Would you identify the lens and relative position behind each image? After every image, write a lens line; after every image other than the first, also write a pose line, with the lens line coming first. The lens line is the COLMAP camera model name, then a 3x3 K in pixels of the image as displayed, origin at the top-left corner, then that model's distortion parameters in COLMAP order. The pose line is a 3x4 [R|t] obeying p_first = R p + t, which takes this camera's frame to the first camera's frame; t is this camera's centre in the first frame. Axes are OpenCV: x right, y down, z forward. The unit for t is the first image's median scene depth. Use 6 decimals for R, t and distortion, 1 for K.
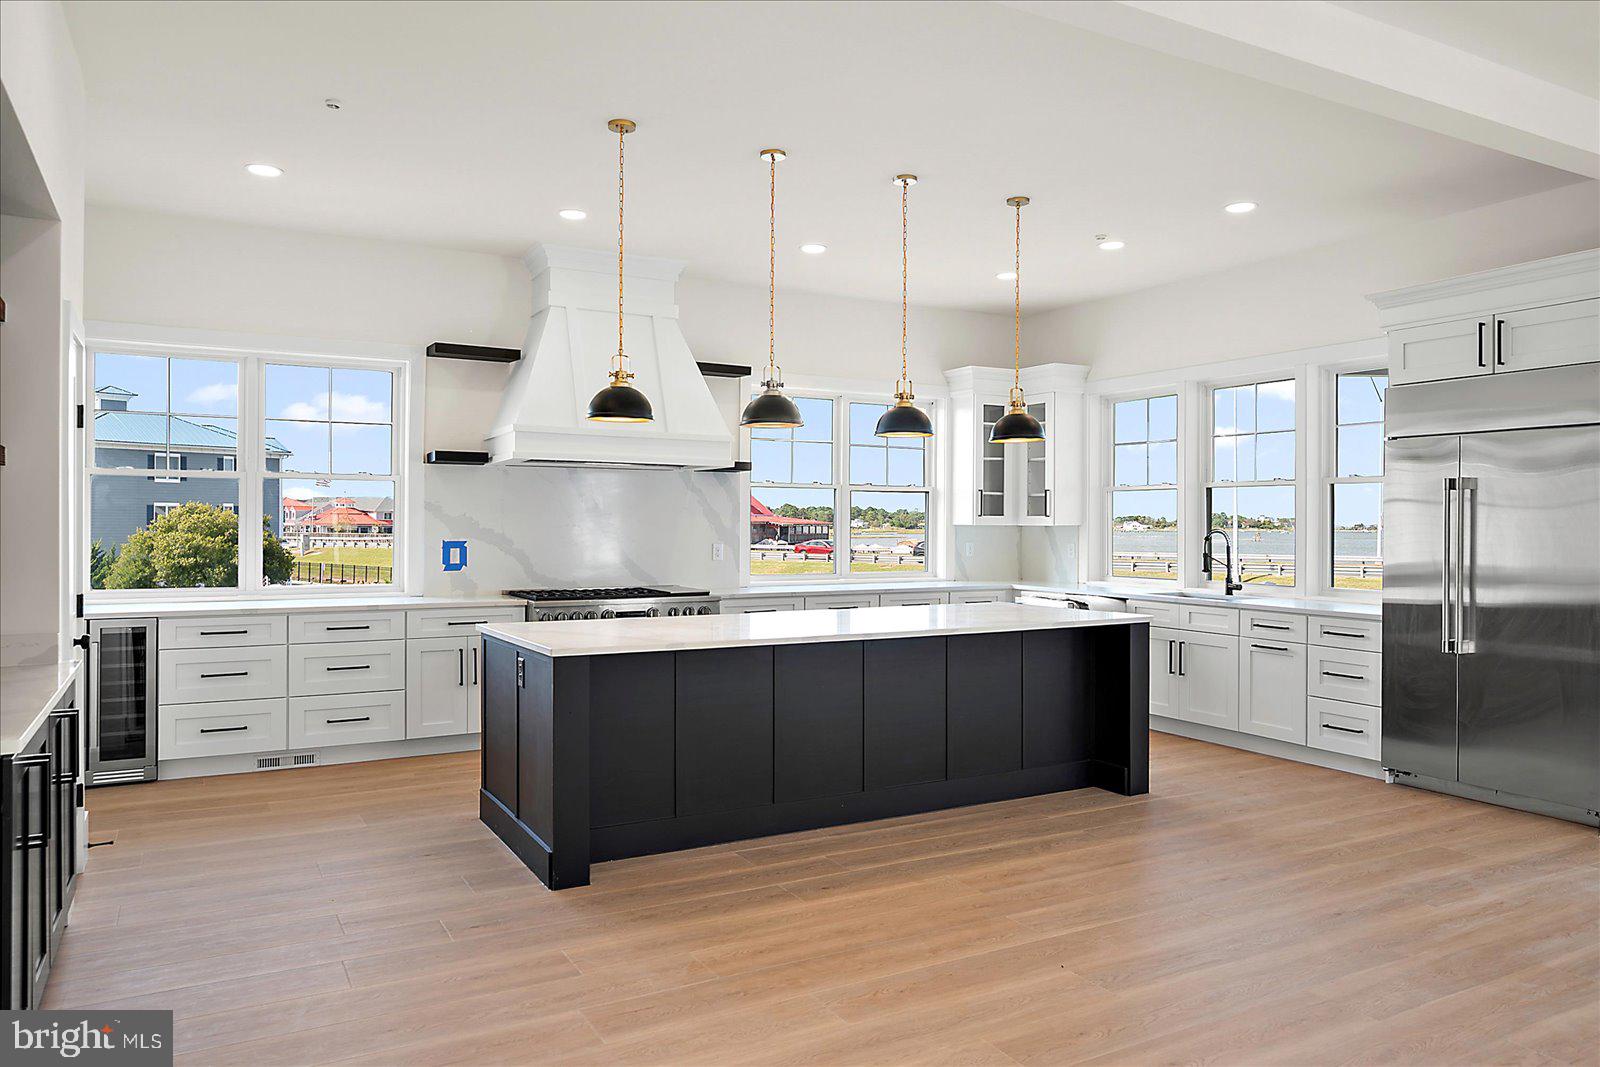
lens RADIAL K [[980.4, 0, 797.3], [0, 980.4, 518.2], [0, 0, 1]] dist [-0.002793, 0.000320]
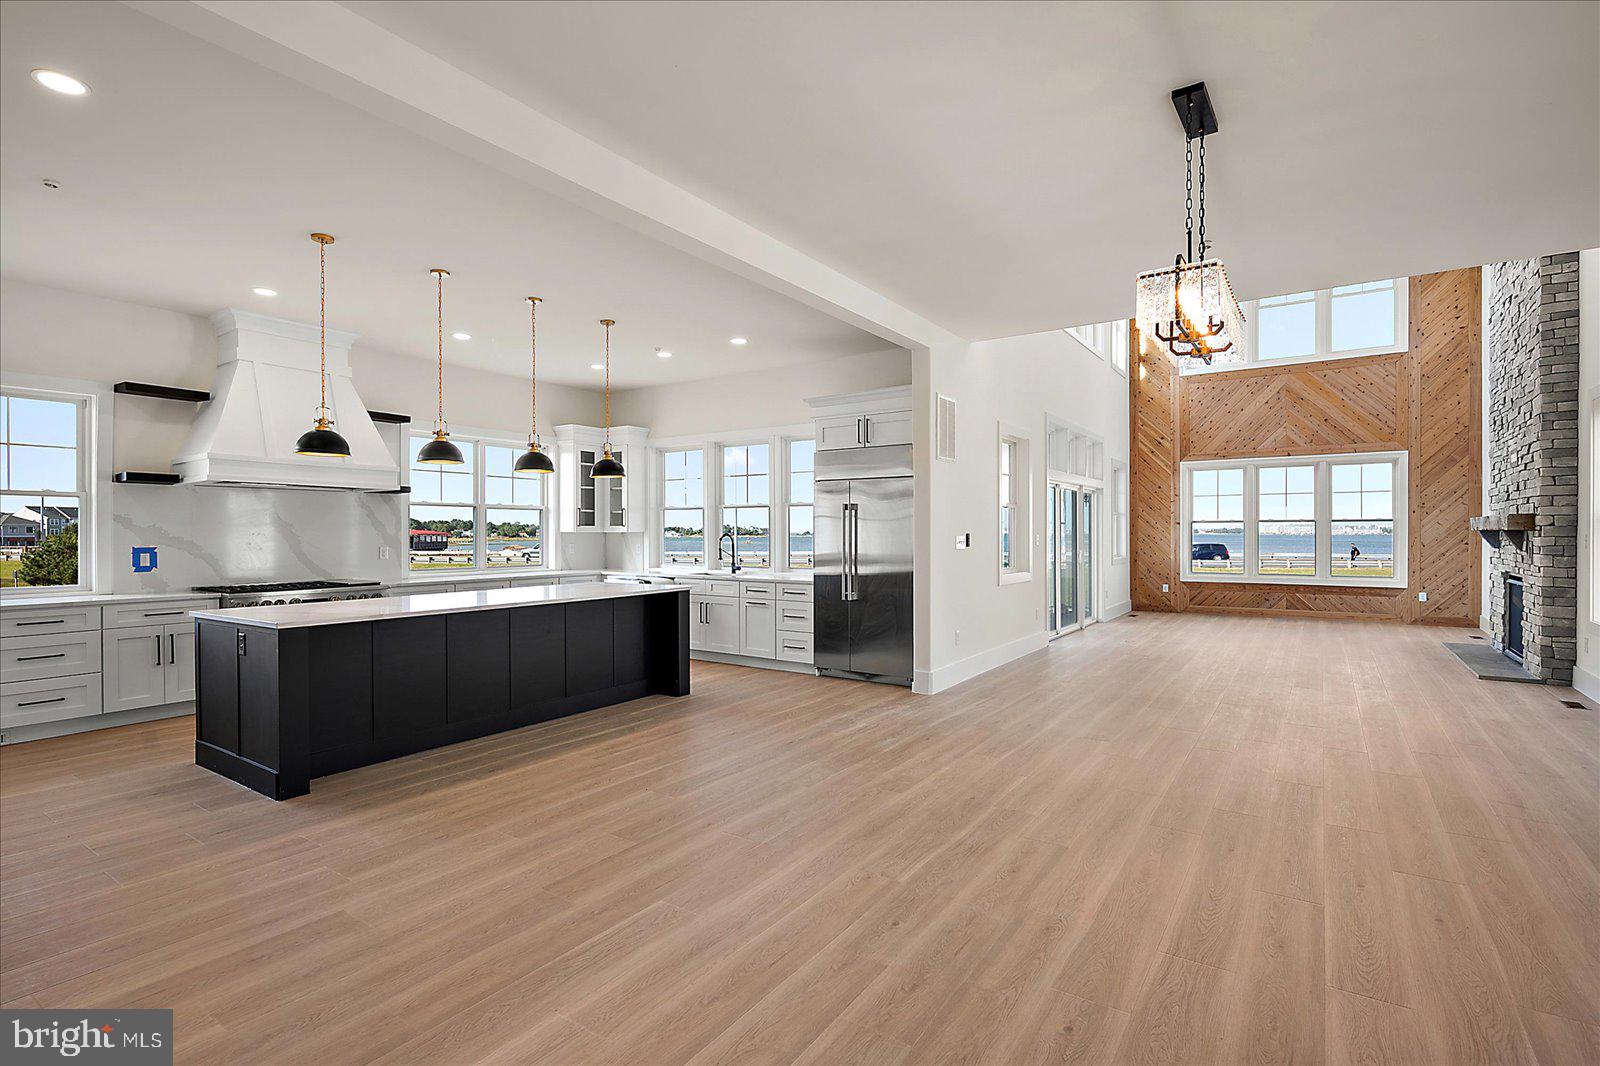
lens RADIAL K [[762.5, 0, 800.0], [0, 762.5, 533.0], [0, 0, 1]] dist [-0.001835, -0.000287]
pose [[0.874458, -0.008006, 0.485035, -0.097843], [0.006871, 0.999968, 0.004118, 0.007186], [-0.485052, -0.000268, 0.874485, -0.206624]]
